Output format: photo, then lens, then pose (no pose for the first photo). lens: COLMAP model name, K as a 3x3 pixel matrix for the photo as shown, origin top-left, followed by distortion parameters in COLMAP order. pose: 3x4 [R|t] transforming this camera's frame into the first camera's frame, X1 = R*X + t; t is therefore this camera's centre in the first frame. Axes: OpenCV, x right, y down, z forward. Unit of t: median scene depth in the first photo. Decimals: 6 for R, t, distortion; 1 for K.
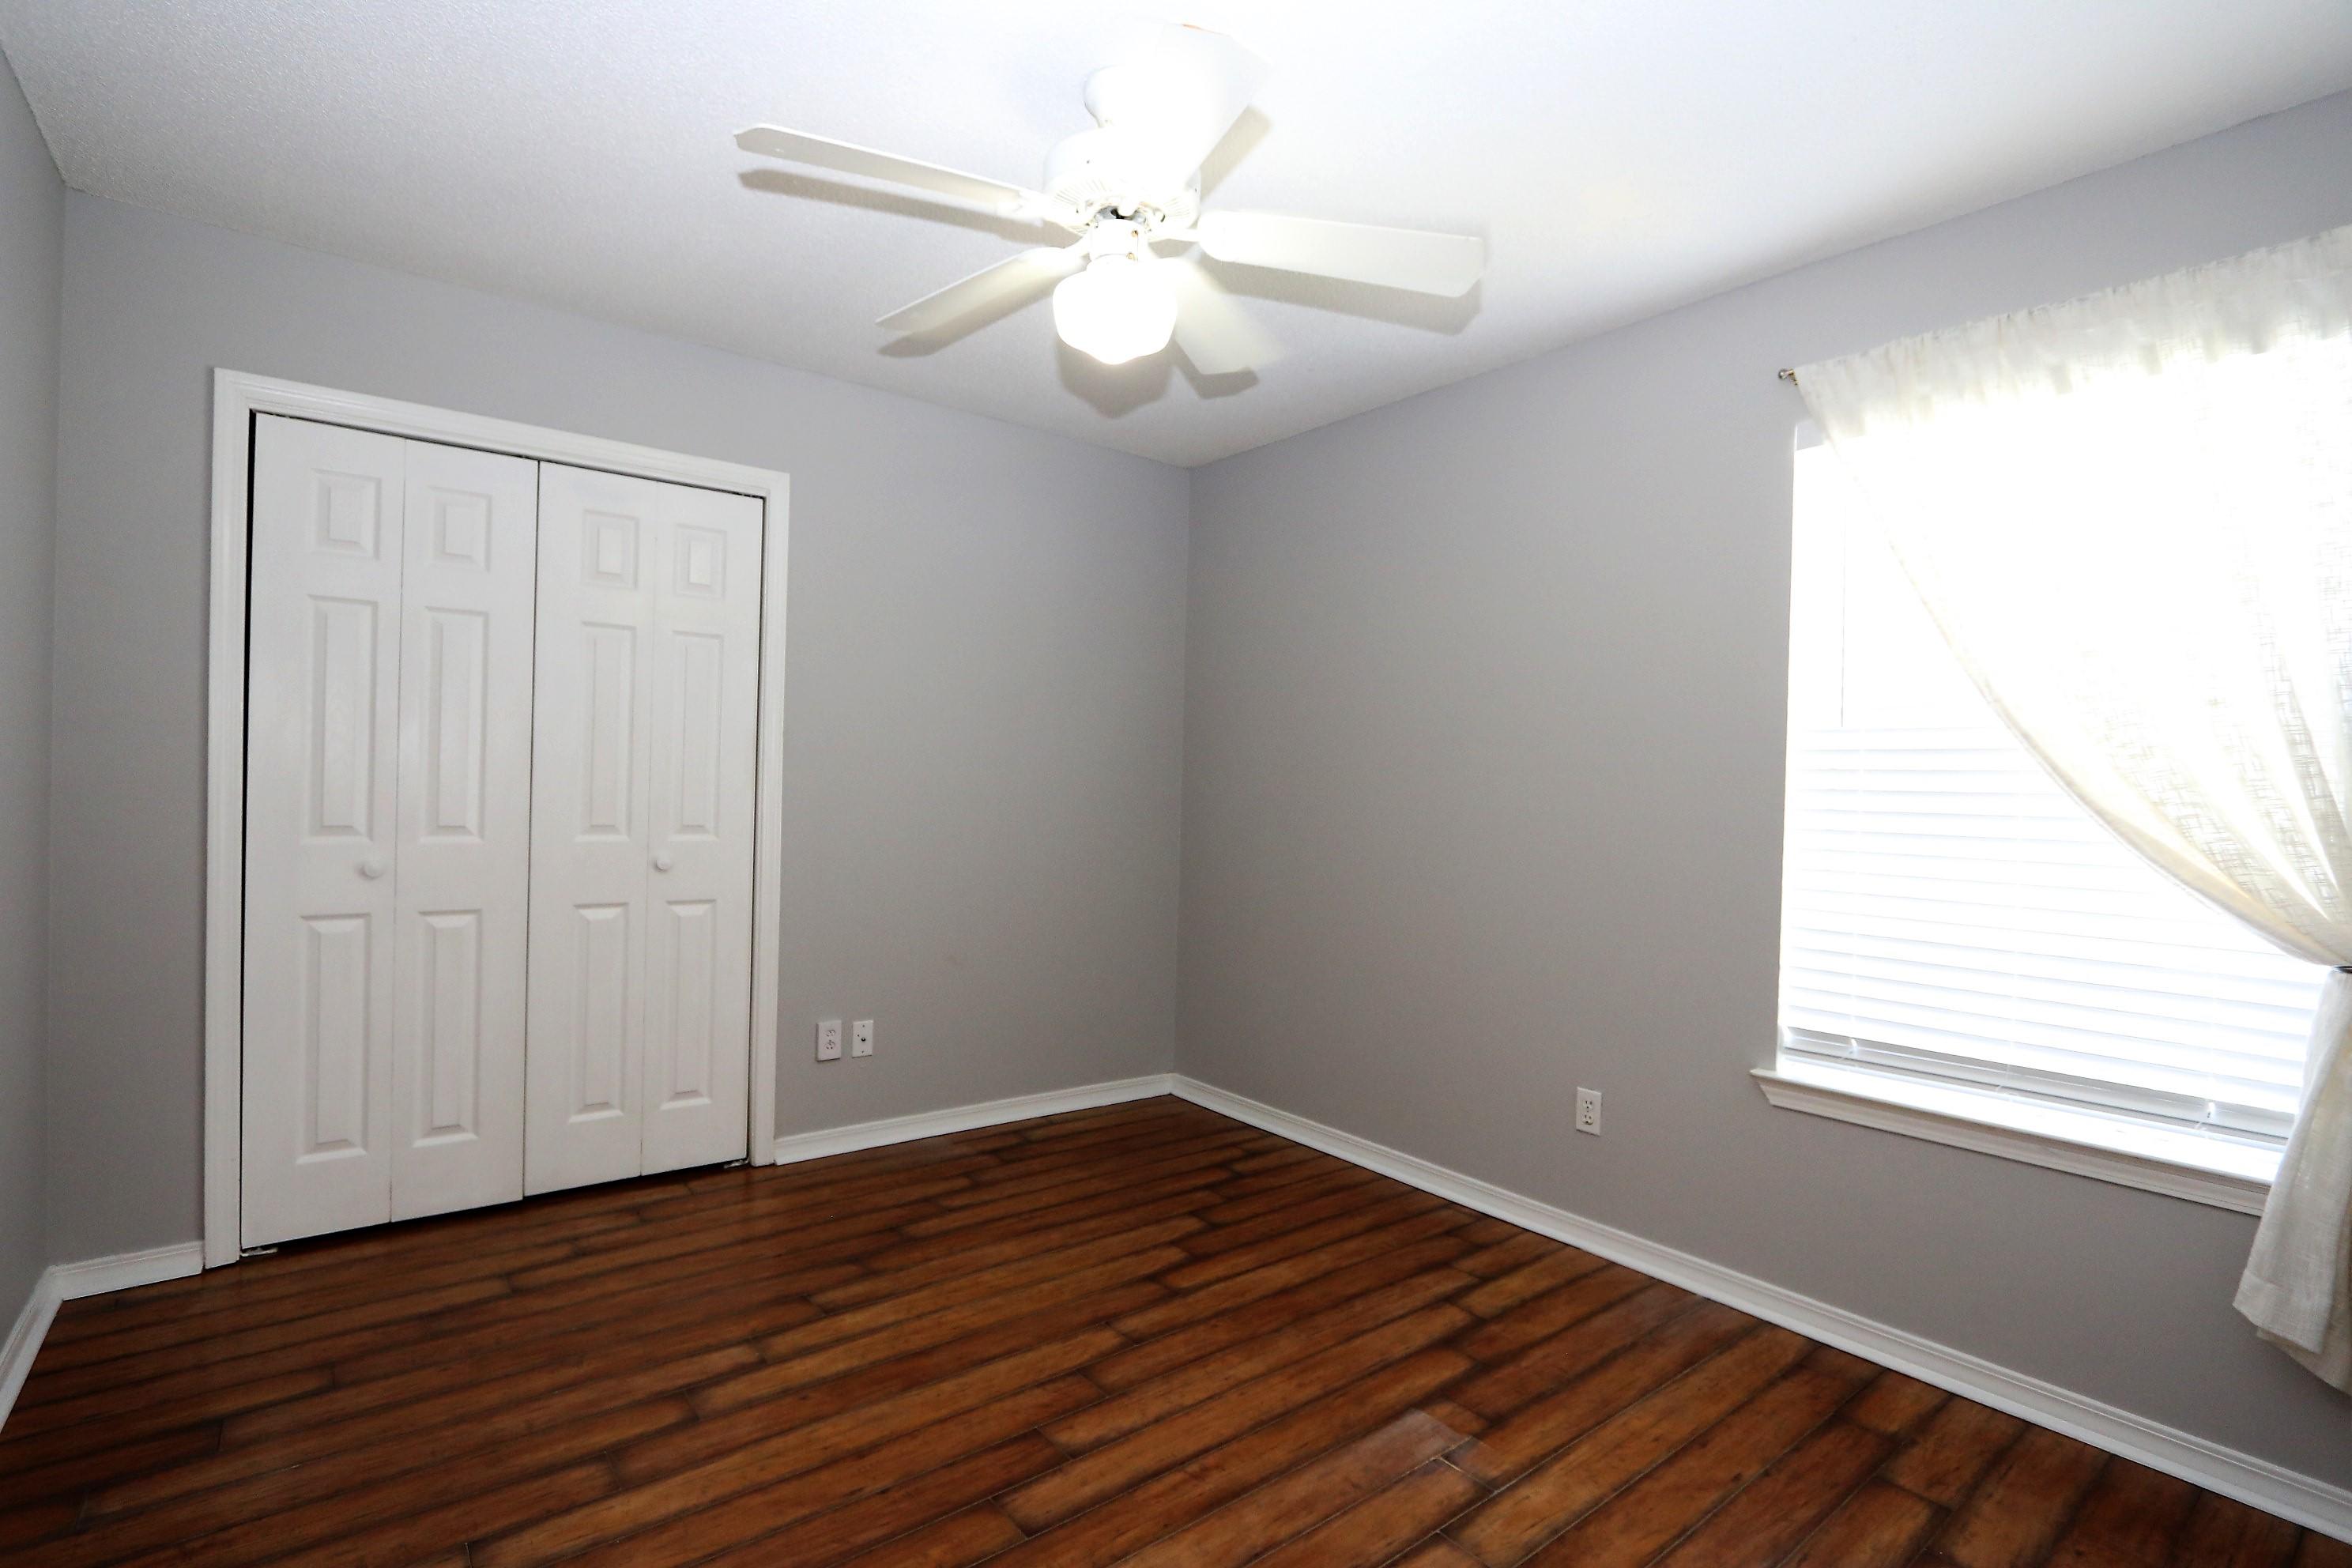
lens RADIAL K [[1095.9, 0, 1165.1], [0, 1095.9, 792.0], [0, 0, 1]] dist [-0.012722, -0.000476]
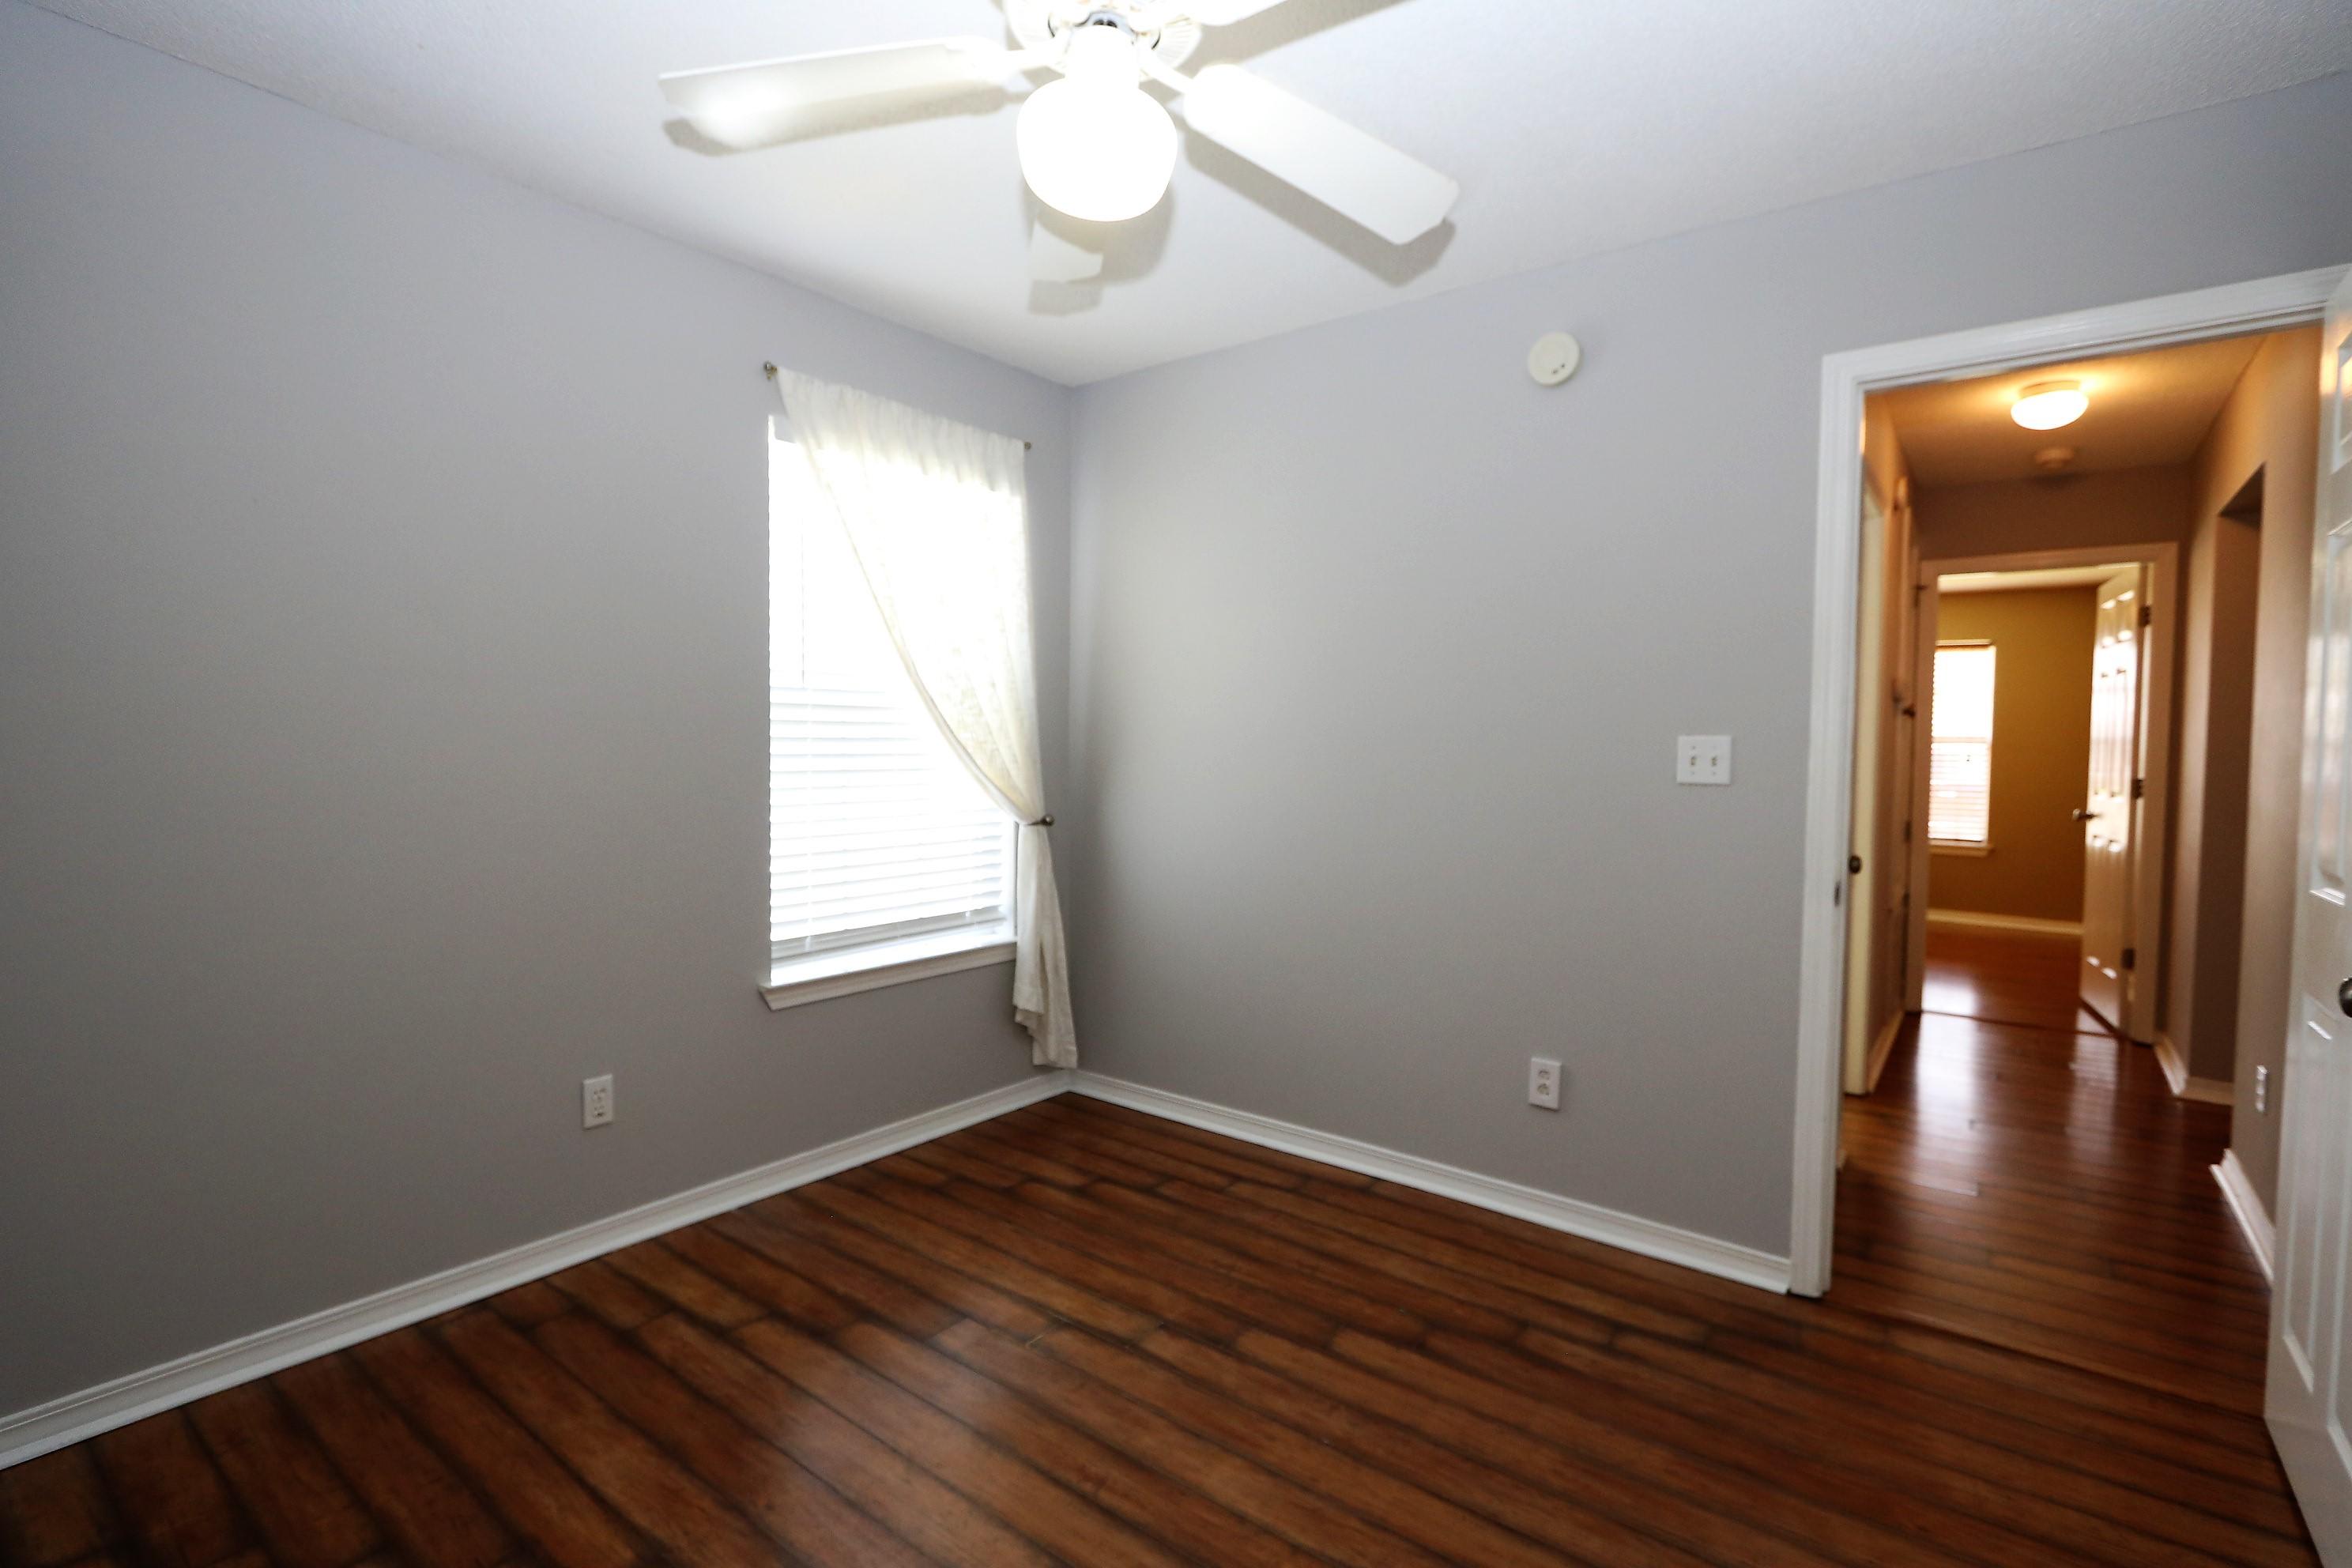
lens RADIAL K [[1095.9, 0, 1165.1], [0, 1095.9, 792.0], [0, 0, 1]] dist [-0.012722, -0.000476]
pose [[-0.244784, -0.076182, 0.966580, -0.655509], [-0.012948, 0.997076, 0.075307, -0.036882], [-0.969491, 0.005919, -0.245055, 0.894158]]
